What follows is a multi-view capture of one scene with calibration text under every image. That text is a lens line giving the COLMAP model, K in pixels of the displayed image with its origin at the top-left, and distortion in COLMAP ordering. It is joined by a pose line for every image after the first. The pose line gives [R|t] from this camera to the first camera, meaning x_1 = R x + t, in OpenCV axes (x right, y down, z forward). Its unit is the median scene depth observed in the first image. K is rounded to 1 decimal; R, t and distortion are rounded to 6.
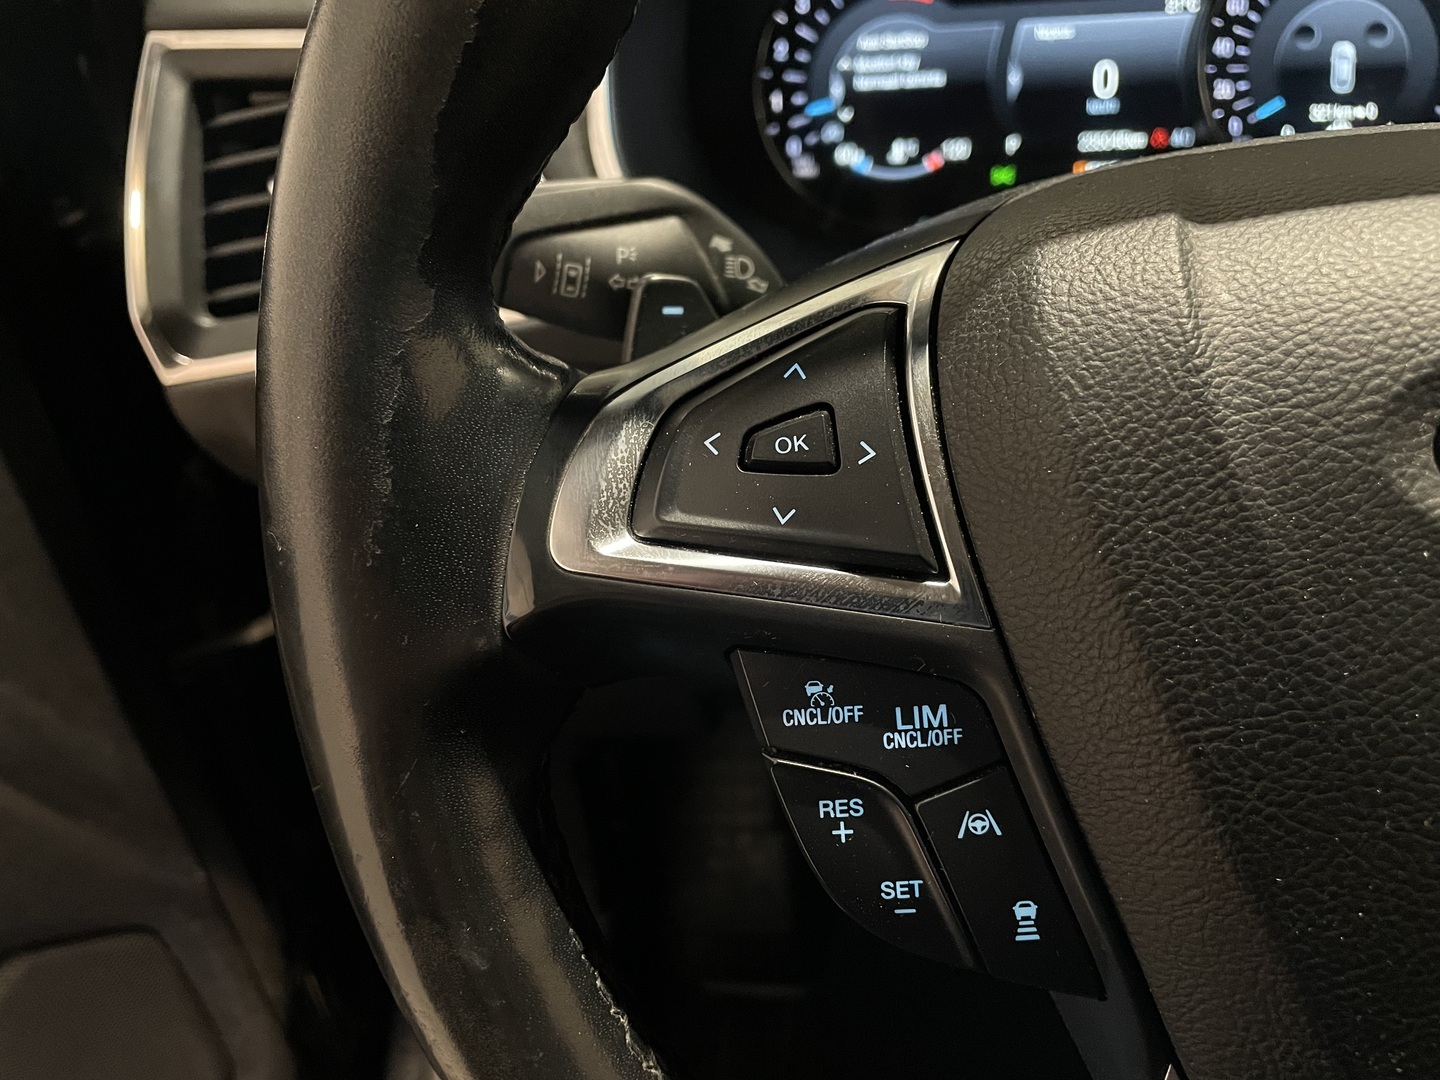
lens RADIAL K [[1095.9, 0, 711.5], [0, 1095.9, 540.3], [0, 0, 1]] dist [0.077192, -0.112928]
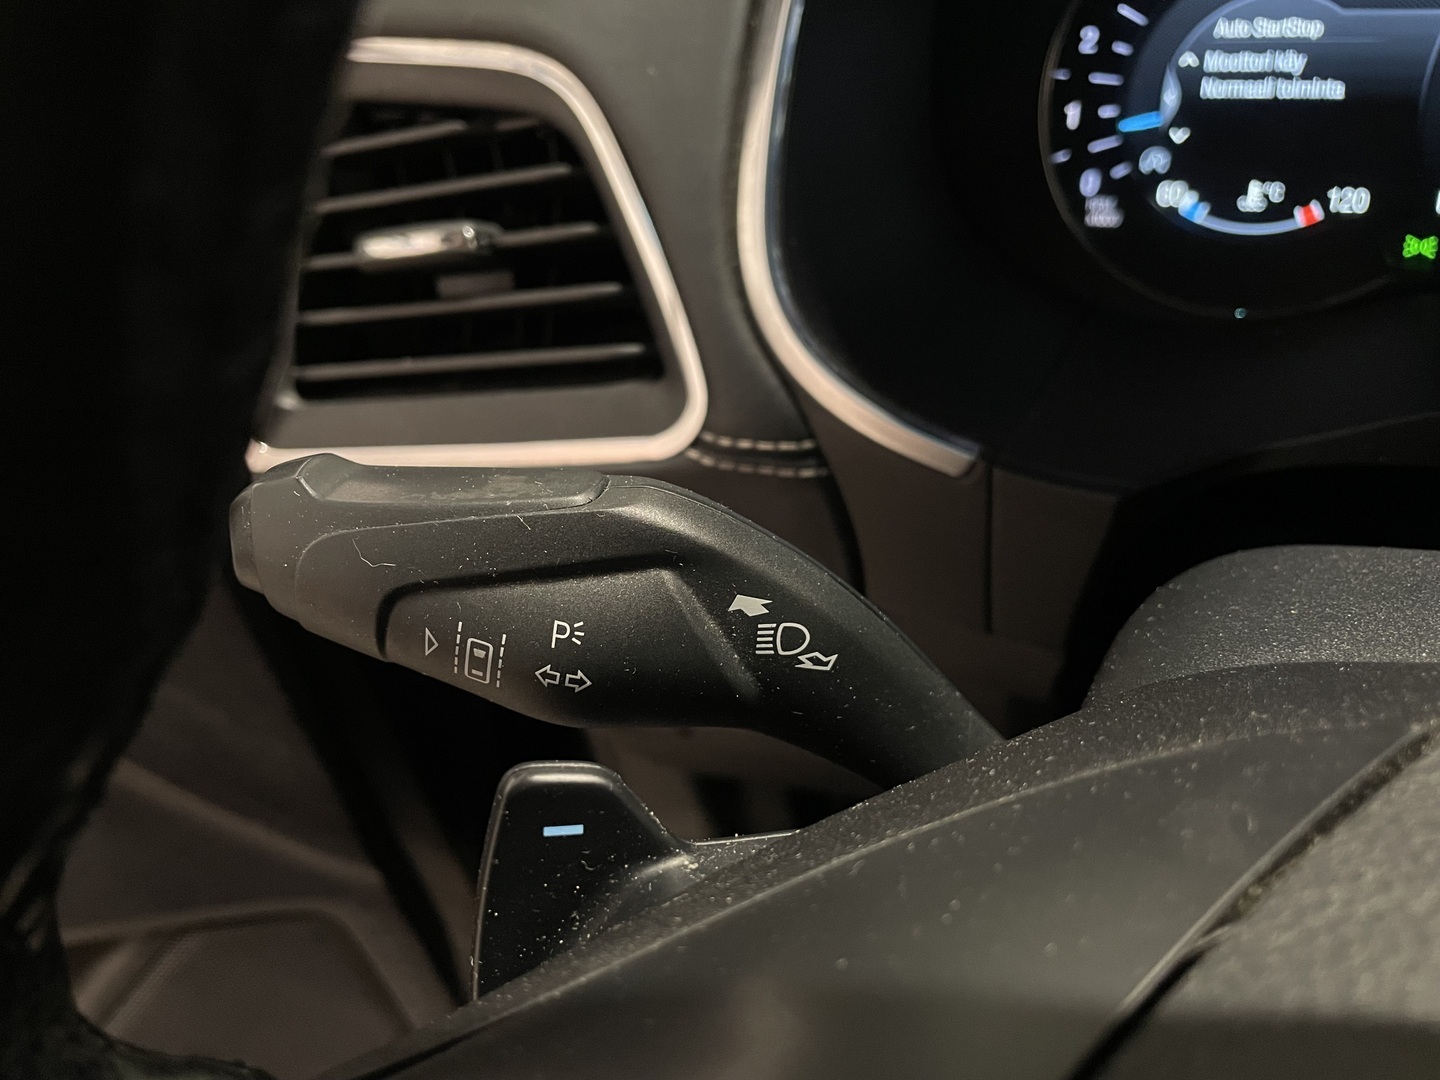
lens RADIAL K [[1095.9, 0, 735.9], [0, 1095.9, 516.2], [0, 0, 1]] dist [0.077192, -0.112928]
pose [[0.949450, 0.141537, -0.280201, 0.091673], [-0.106771, 0.984973, 0.135747, -0.229764], [0.295203, -0.098968, 0.950295, 0.266565]]
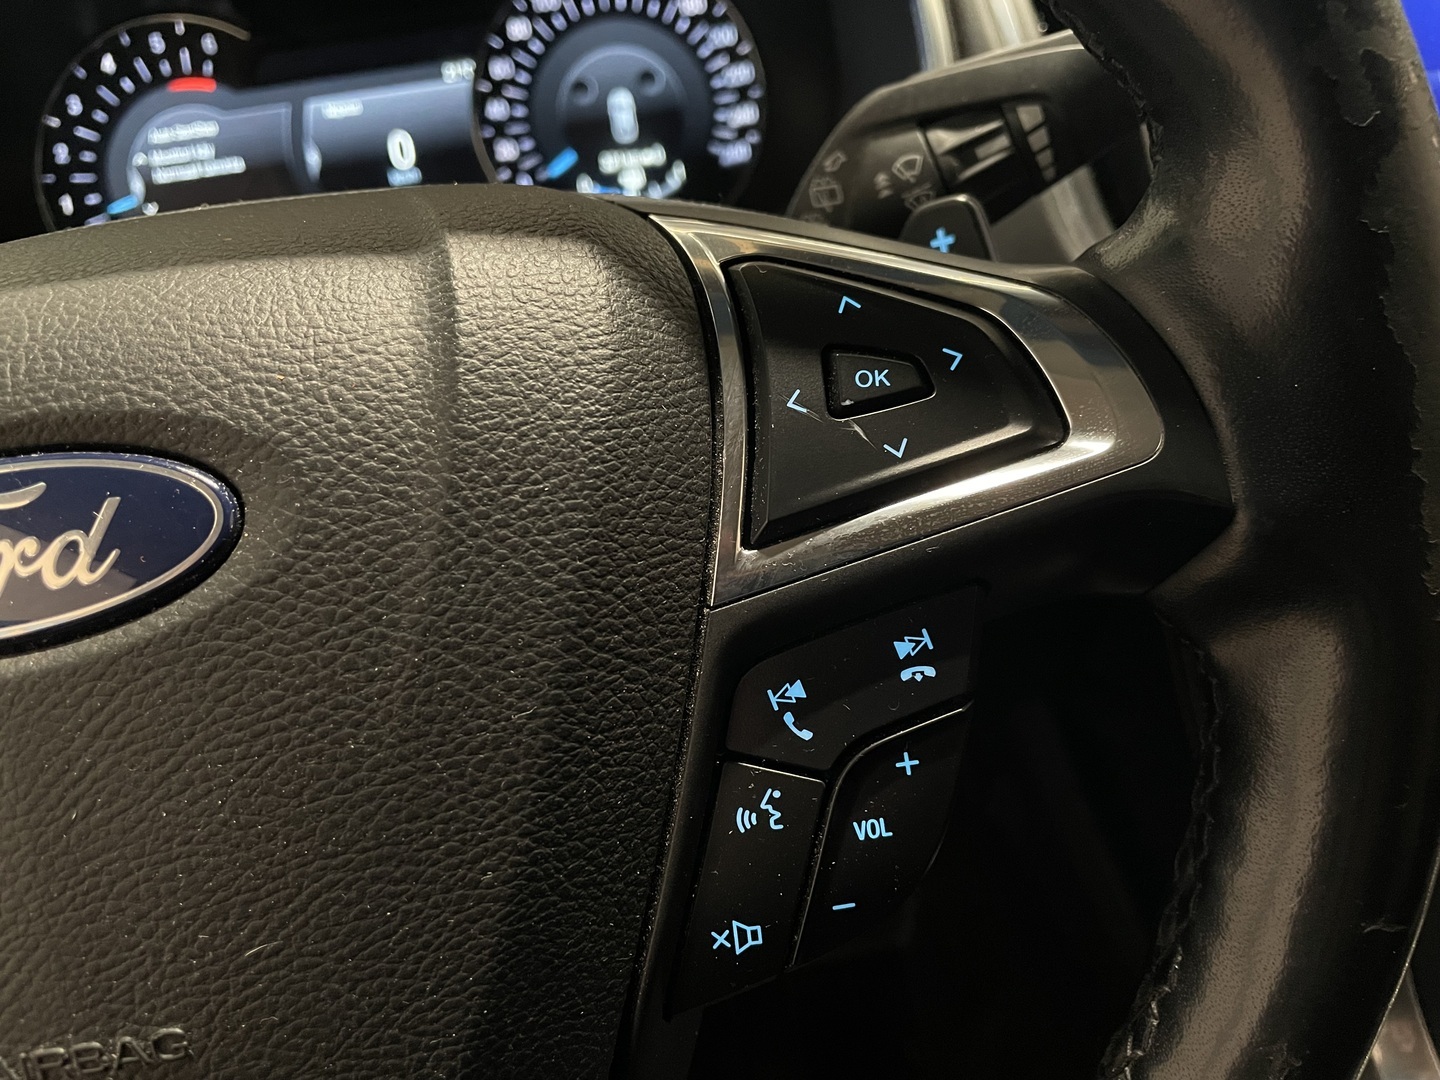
lens RADIAL K [[1127.8, 0, 725.1], [0, 1127.8, 543.7], [0, 0, 1]] dist [0.015319, -0.051511]
pose [[0.976845, -0.148699, 0.153826, 0.440297], [0.154253, 0.987721, -0.024753, 0.009310], [-0.148257, 0.047908, 0.987788, -0.041946]]
